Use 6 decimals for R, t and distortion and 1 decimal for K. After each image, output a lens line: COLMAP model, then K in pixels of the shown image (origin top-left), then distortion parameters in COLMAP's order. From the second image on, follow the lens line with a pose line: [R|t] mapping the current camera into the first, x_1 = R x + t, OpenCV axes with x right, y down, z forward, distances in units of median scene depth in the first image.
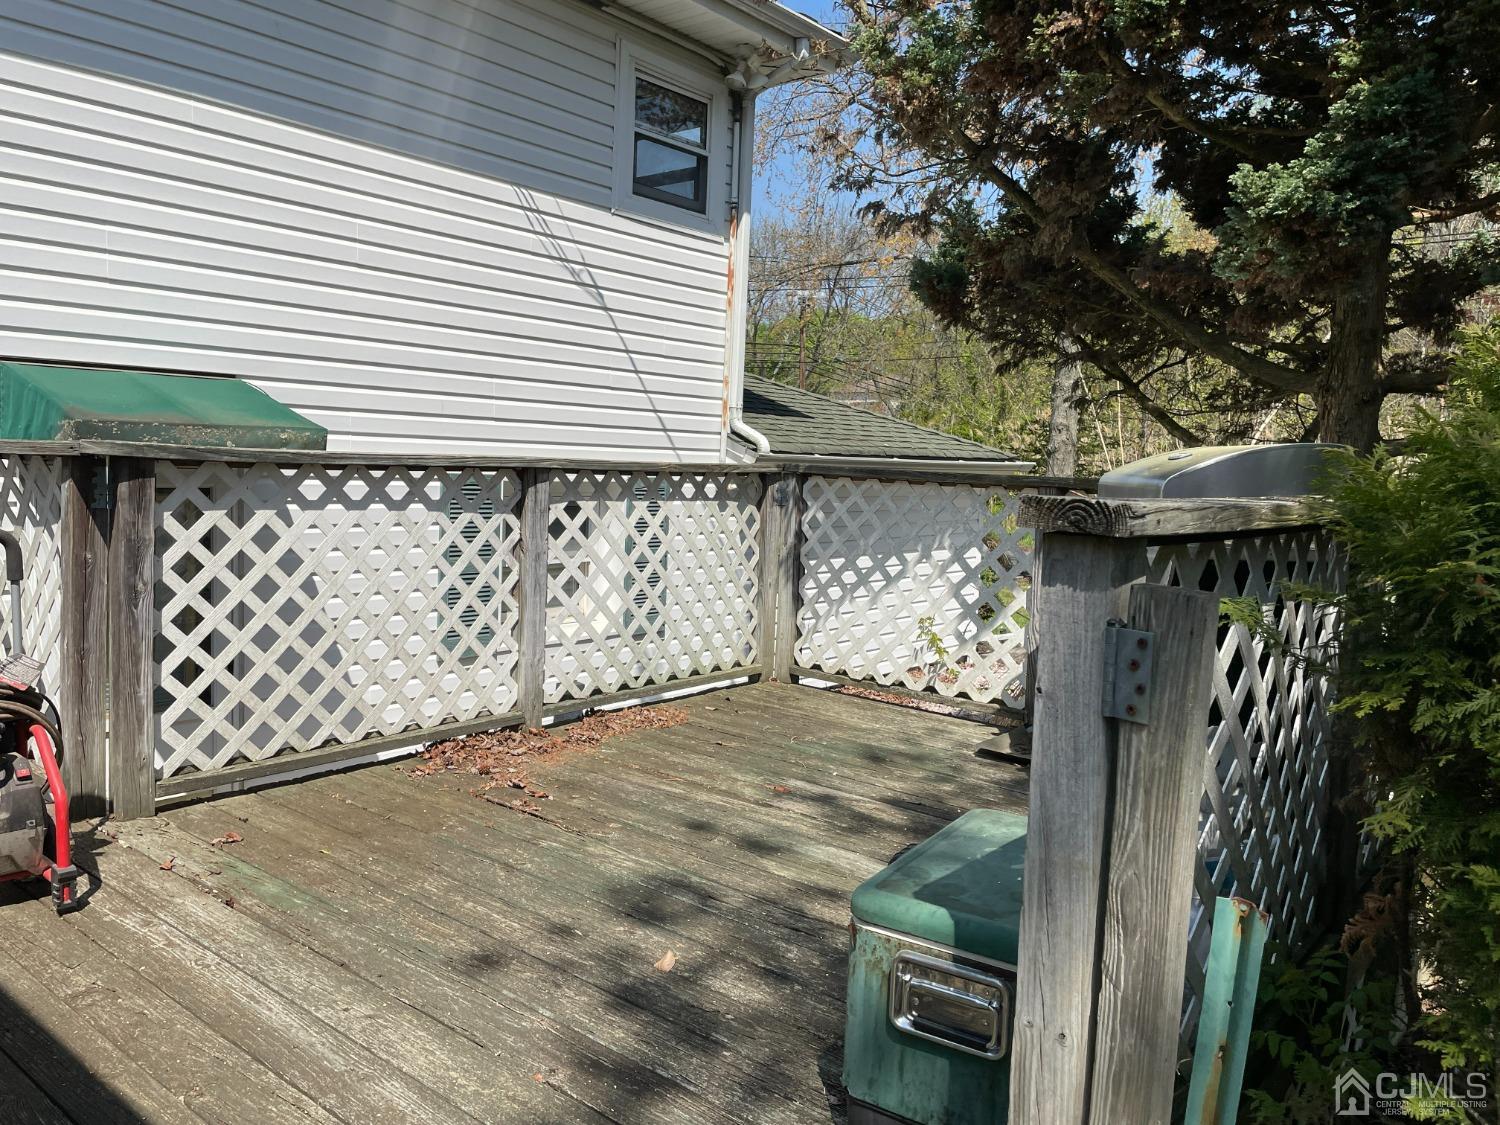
lens RADIAL K [[1128.4, 0, 746.8], [0, 1128.4, 565.5], [0, 0, 1]] dist [0.049758, -0.021316]
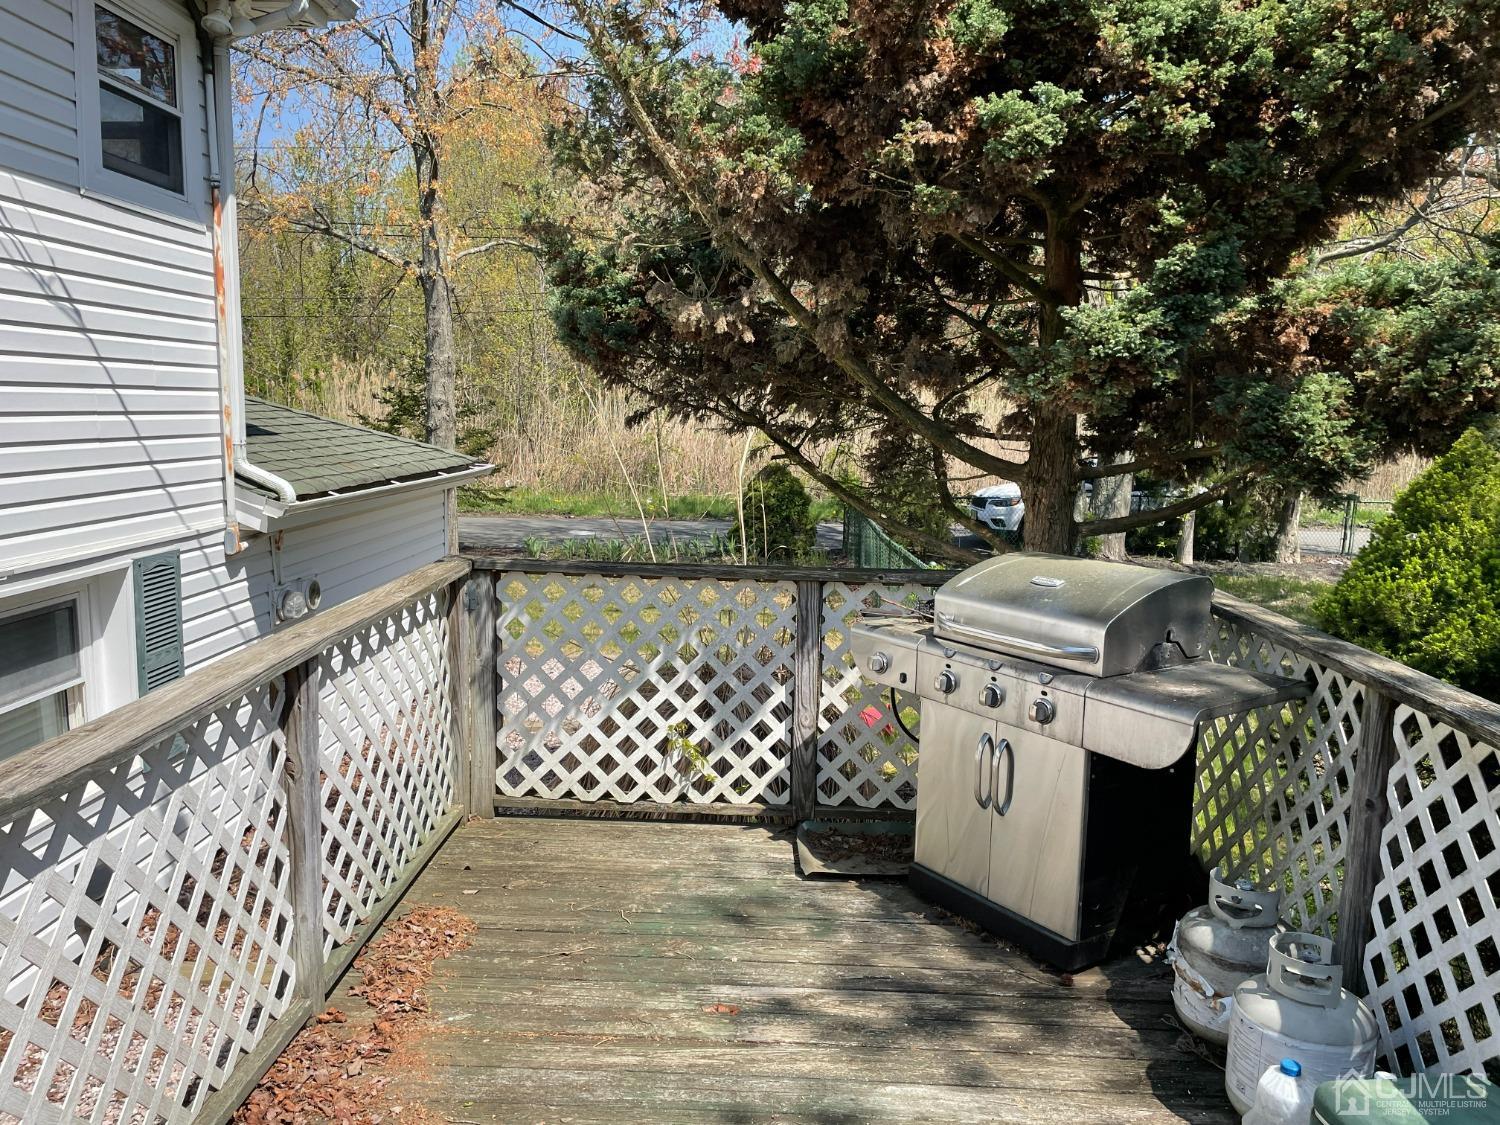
lens RADIAL K [[1128.4, 0, 749.5], [0, 1128.4, 560.8], [0, 0, 1]] dist [0.049758, -0.021316]
pose [[0.793835, -0.103560, 0.599251, -0.300578], [0.068711, 0.994358, 0.080819, -0.142269], [-0.604239, -0.022982, 0.796472, 0.221239]]
